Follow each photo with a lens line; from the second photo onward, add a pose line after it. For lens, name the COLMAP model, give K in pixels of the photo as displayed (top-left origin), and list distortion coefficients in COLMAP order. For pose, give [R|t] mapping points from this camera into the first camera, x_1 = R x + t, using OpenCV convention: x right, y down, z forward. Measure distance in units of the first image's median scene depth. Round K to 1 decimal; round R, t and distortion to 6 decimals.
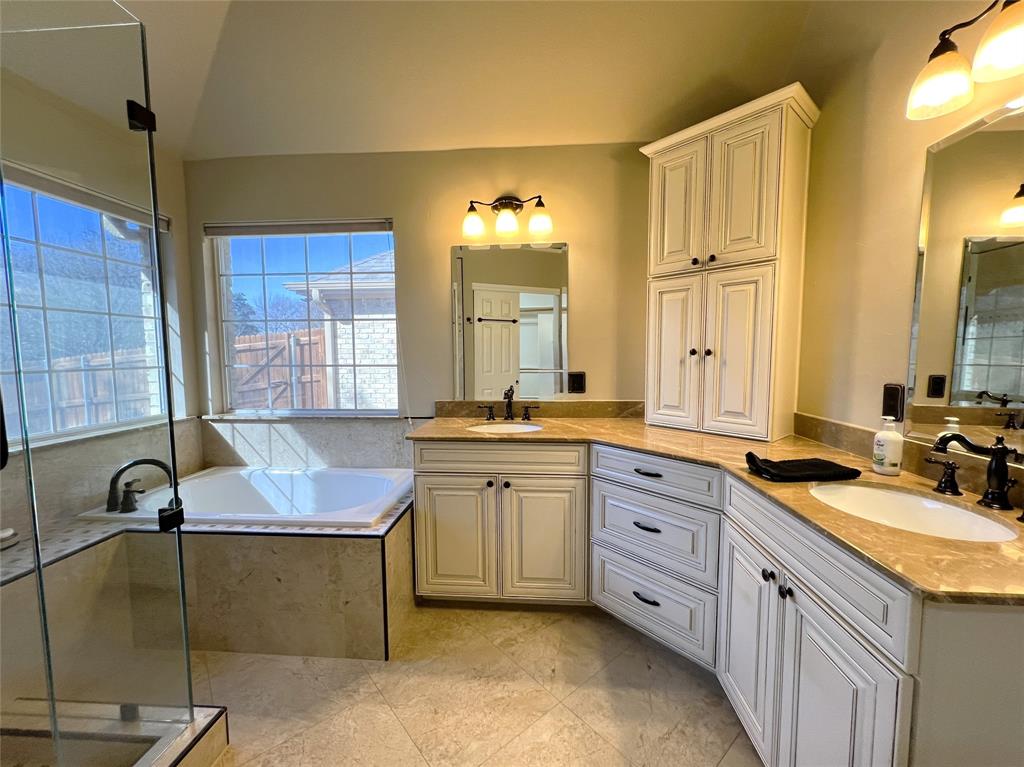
lens RADIAL K [[409.5, 0, 513.5], [0, 409.5, 384.9], [0, 0, 1]] dist [-0.001260, 0.000403]
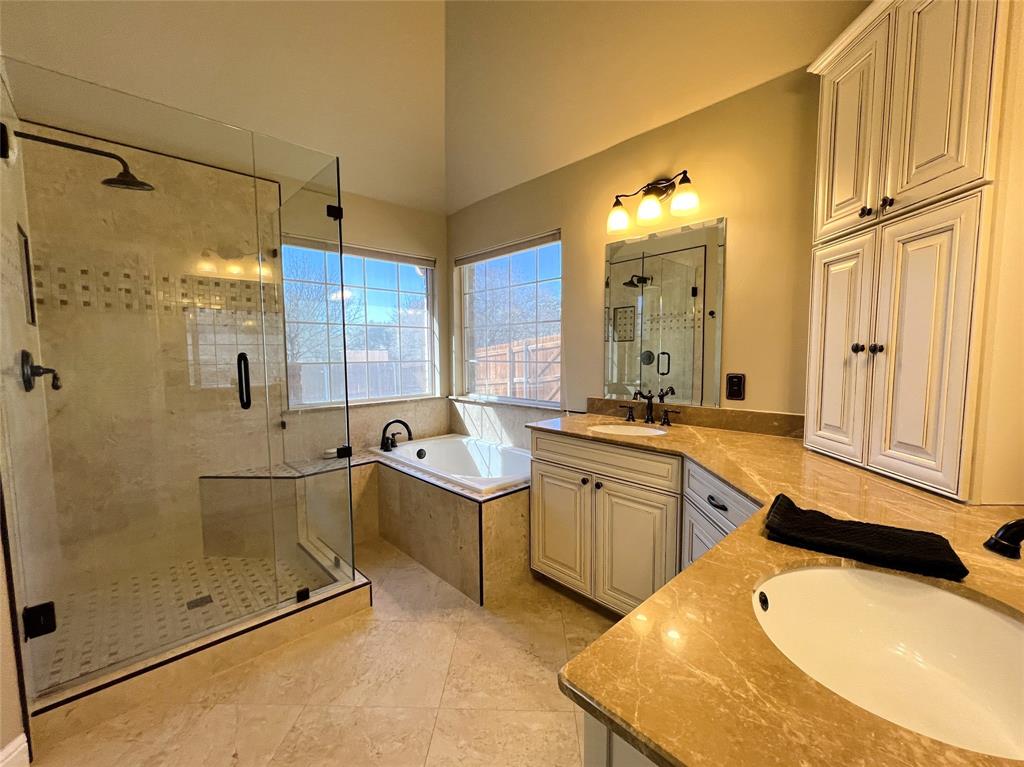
lens RADIAL K [[416.7, 0, 522.7], [0, 416.7, 384.2], [0, 0, 1]] dist [-0.002506, -0.000056]
pose [[0.747147, 0.050401, -0.662745, 0.482370], [-0.049960, 0.998559, 0.019617, -0.007607], [0.662778, 0.018455, 0.748588, 0.129526]]
